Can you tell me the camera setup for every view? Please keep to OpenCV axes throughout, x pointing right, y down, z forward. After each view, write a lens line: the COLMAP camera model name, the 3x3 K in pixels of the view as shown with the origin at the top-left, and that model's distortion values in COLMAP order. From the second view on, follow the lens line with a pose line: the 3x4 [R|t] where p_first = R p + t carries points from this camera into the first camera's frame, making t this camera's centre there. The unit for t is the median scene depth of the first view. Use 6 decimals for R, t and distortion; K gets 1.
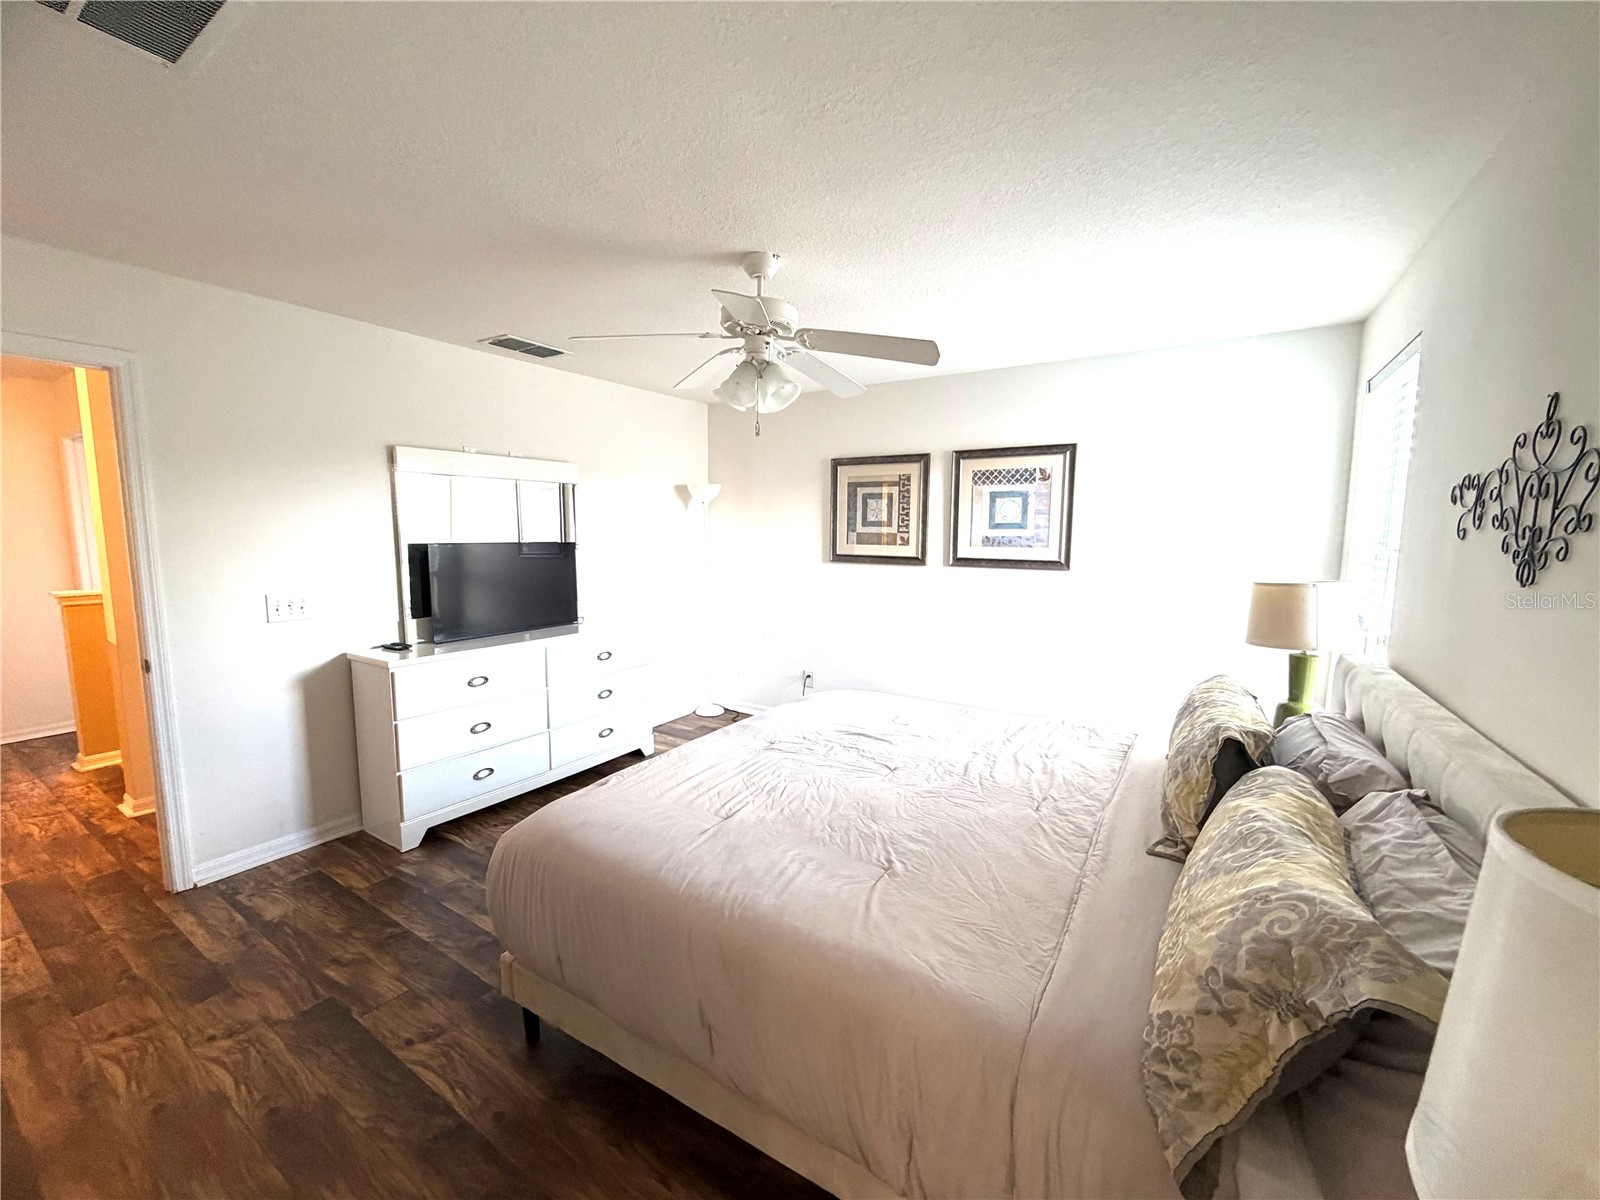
lens RADIAL K [[639.6, 0, 794.7], [0, 639.6, 600.9], [0, 0, 1]] dist [-0.000977, 0.000052]
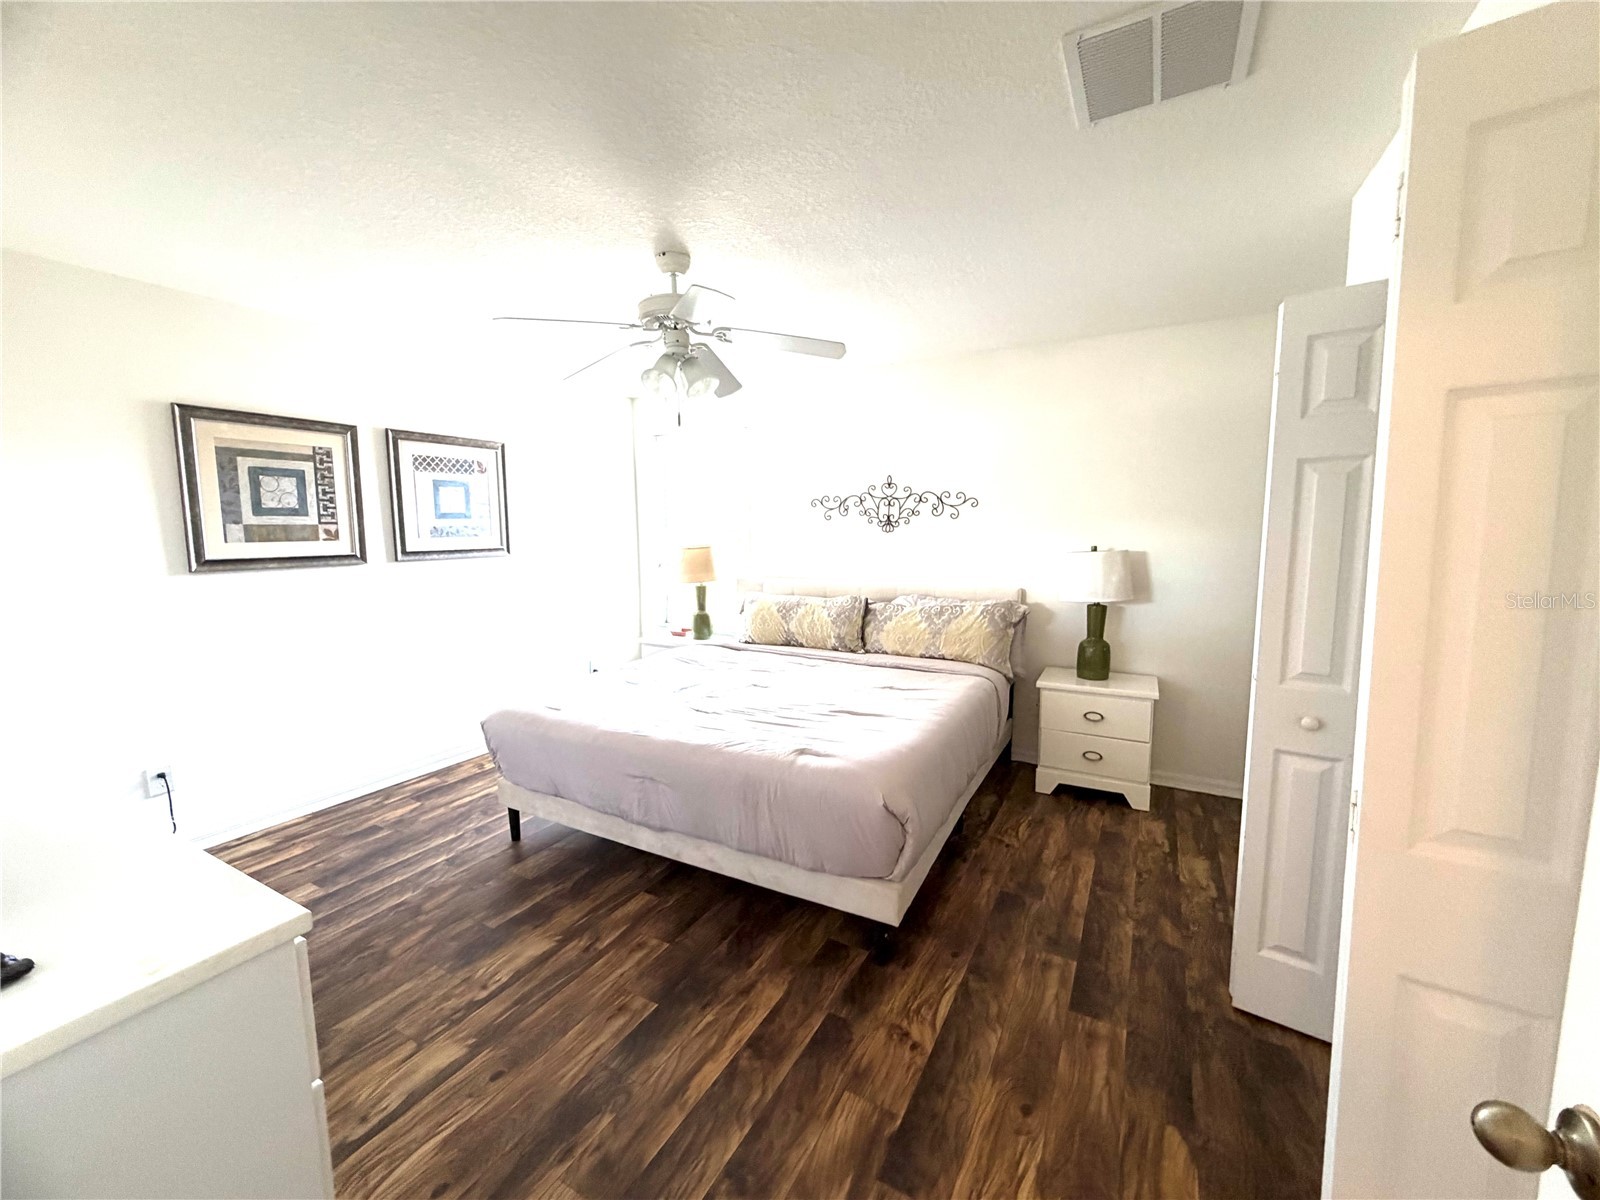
lens RADIAL K [[639.6, 0, 794.7], [0, 639.6, 600.9], [0, 0, 1]] dist [-0.000977, 0.000052]
pose [[-0.064984, -0.123469, 0.990218, -0.683773], [0.121249, 0.983987, 0.130649, -0.052048], [-0.990493, 0.128553, -0.048973, 0.535050]]
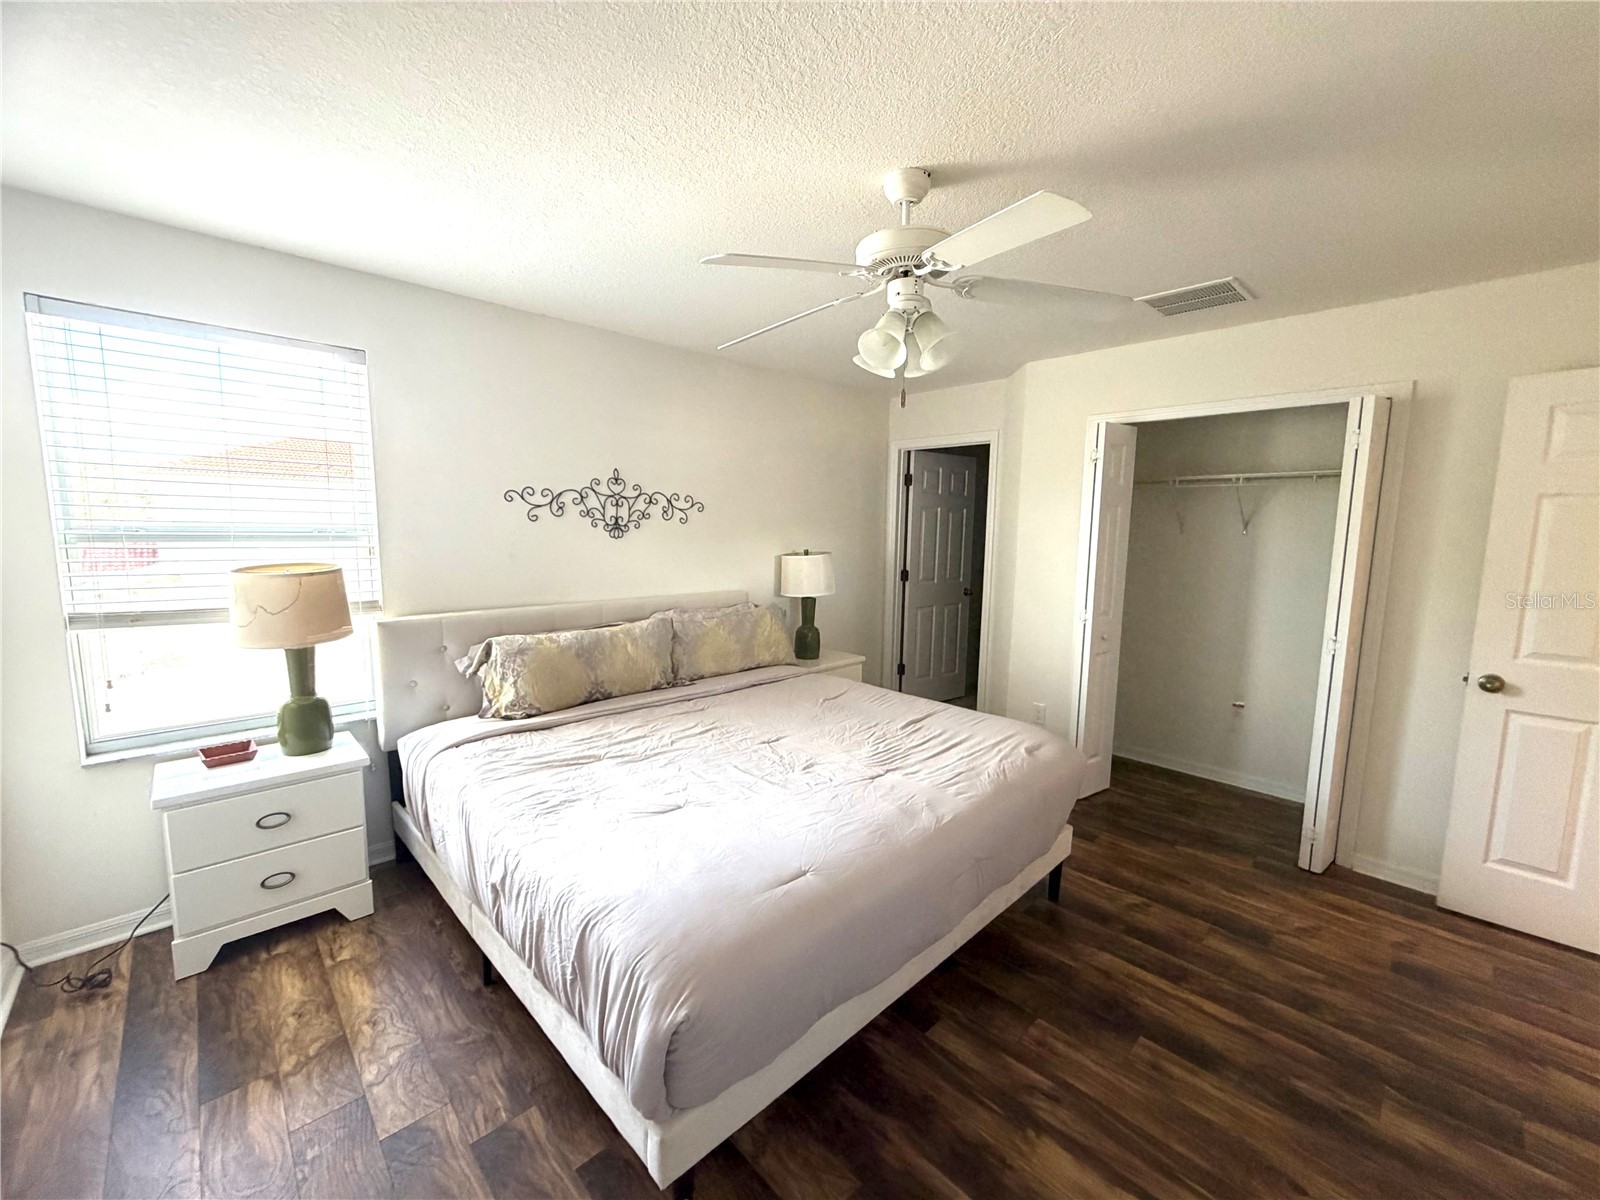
lens RADIAL K [[639.6, 0, 794.7], [0, 639.6, 600.9], [0, 0, 1]] dist [-0.000977, 0.000052]
pose [[-0.971816, -0.050114, 0.230353, -0.072593], [0.004574, 0.972951, 0.230967, -0.122680], [-0.235697, 0.225511, -0.945300, 1.092394]]
